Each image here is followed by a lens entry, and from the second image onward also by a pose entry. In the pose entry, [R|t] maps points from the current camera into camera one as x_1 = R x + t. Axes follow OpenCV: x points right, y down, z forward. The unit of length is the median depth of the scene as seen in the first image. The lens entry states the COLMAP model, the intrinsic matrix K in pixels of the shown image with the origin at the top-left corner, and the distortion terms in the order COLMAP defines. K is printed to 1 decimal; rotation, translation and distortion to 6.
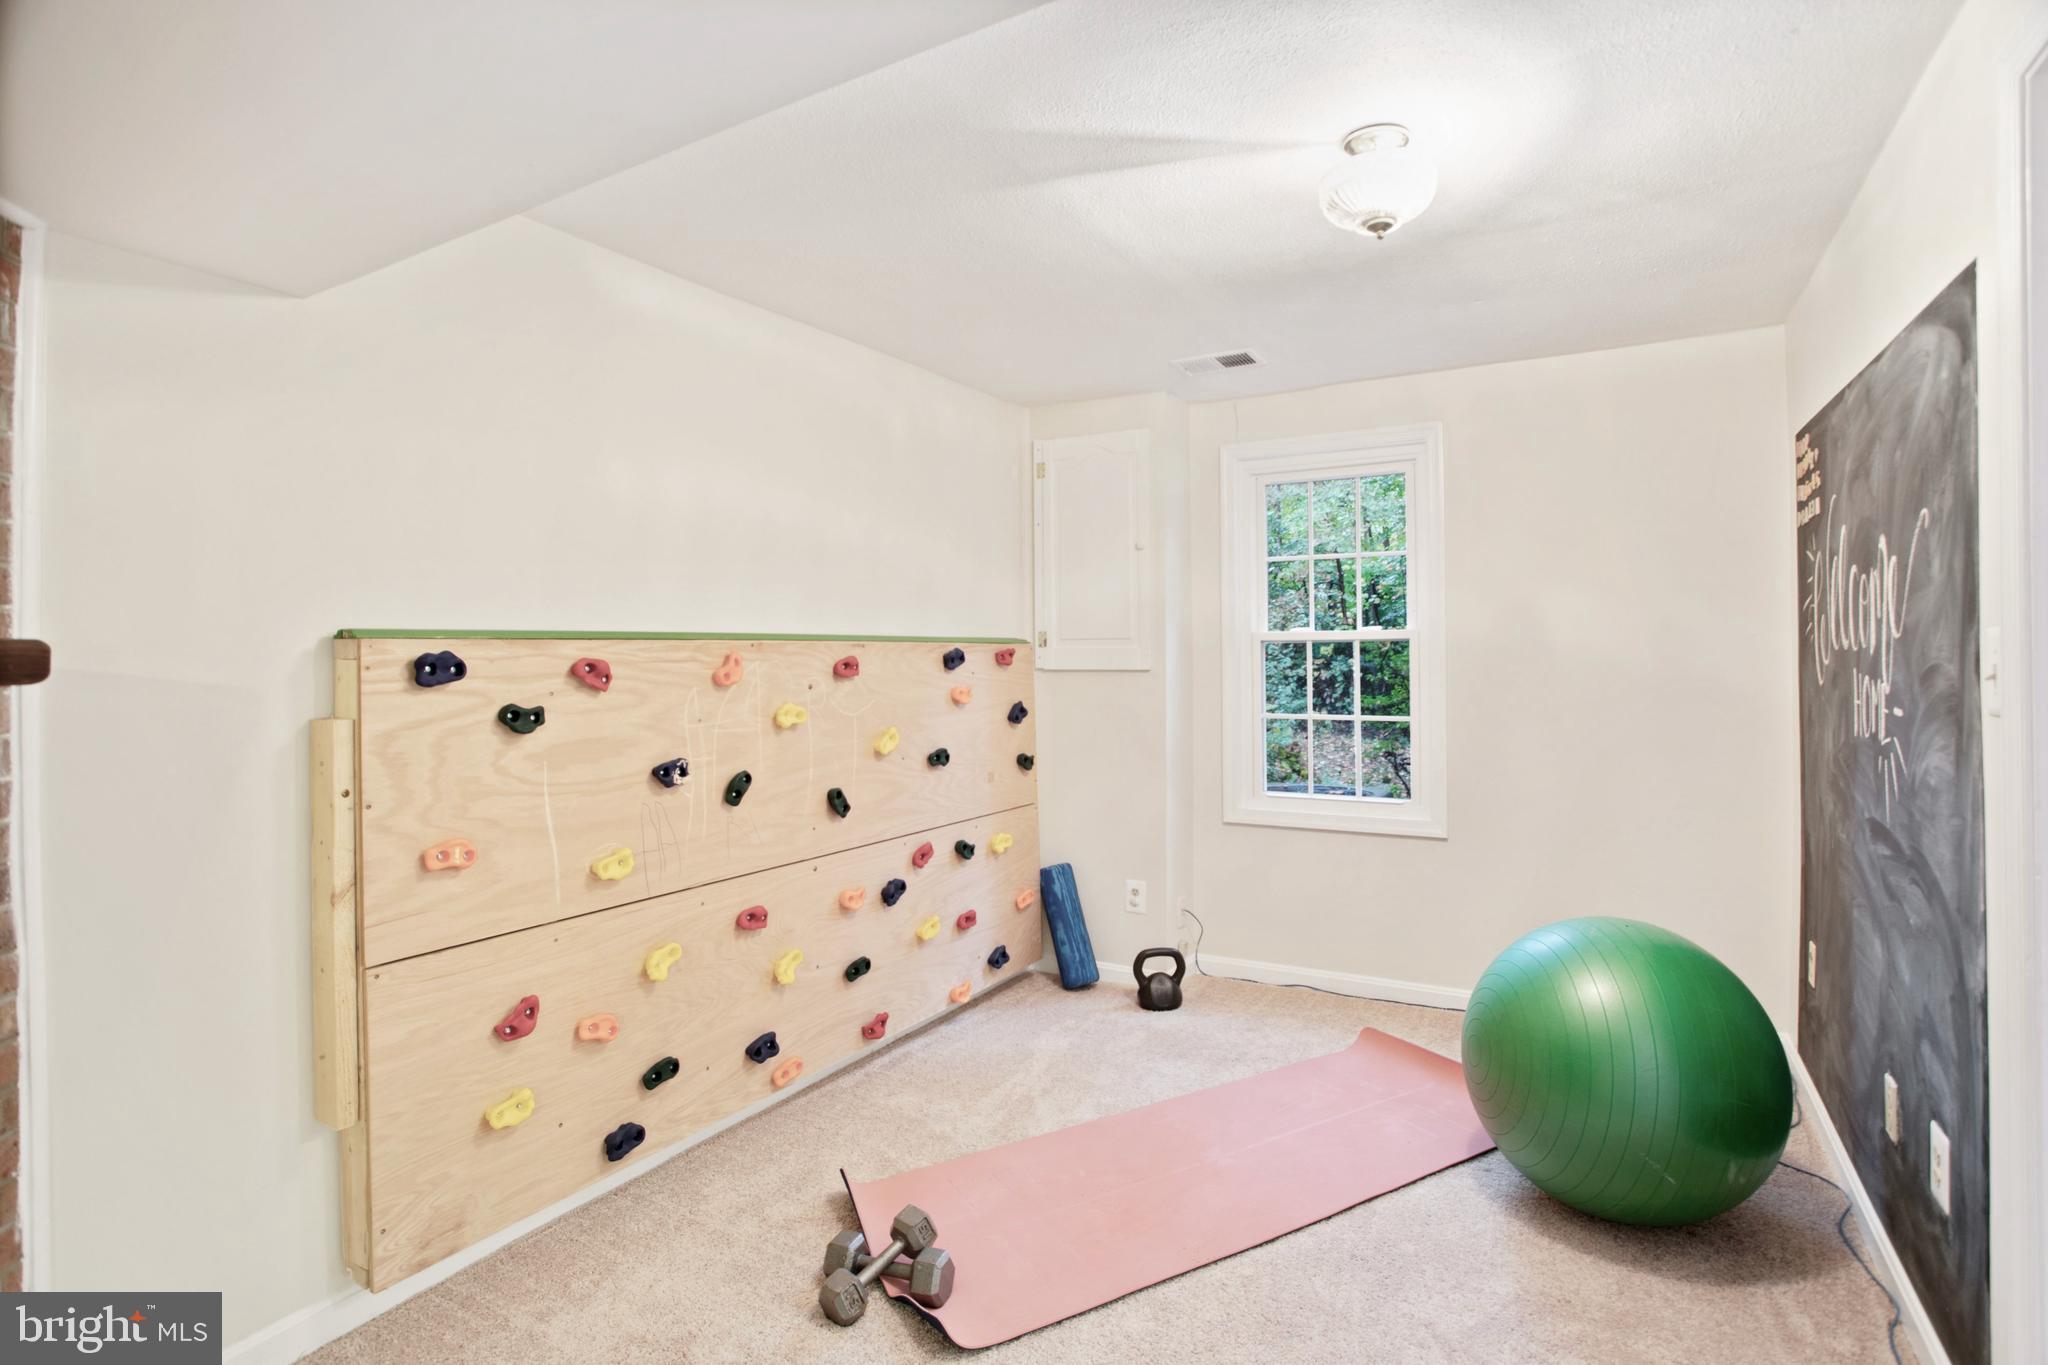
lens RADIAL K [[1022.6, 0, 1026.8], [0, 1022.6, 581.3], [0, 0, 1]] dist [-0.053811, 0.032889]
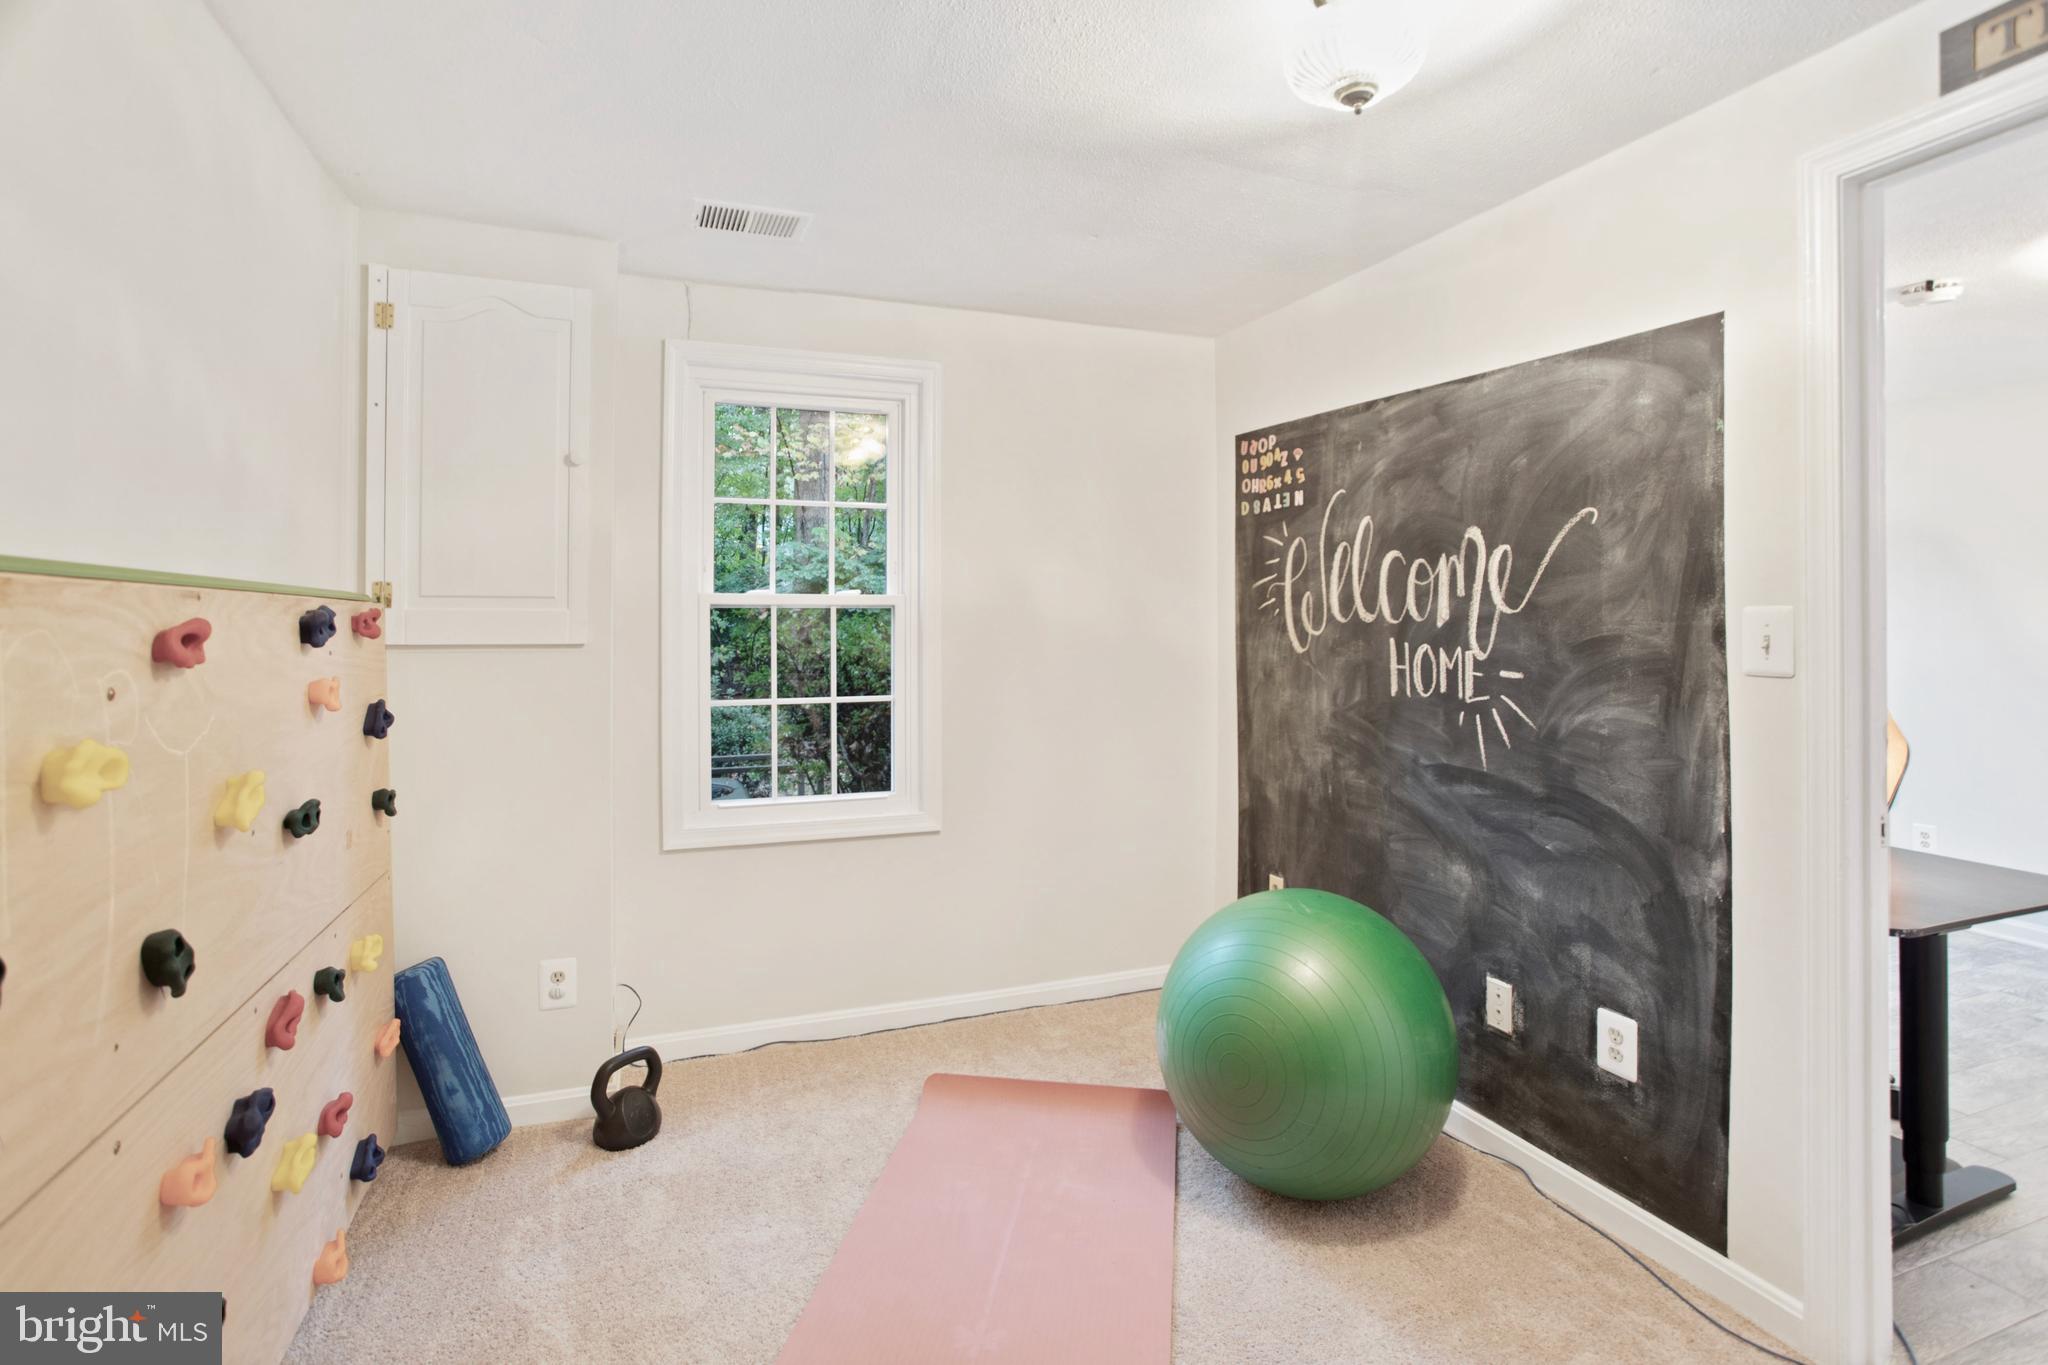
lens RADIAL K [[1022.6, 0, 1026.8], [0, 1022.6, 581.3], [0, 0, 1]] dist [-0.053811, 0.032889]
pose [[0.625038, 0.038654, 0.779637, -0.240508], [-0.061307, 0.998119, -0.000336, 0.029978], [-0.778183, -0.047587, 0.626232, 0.383454]]
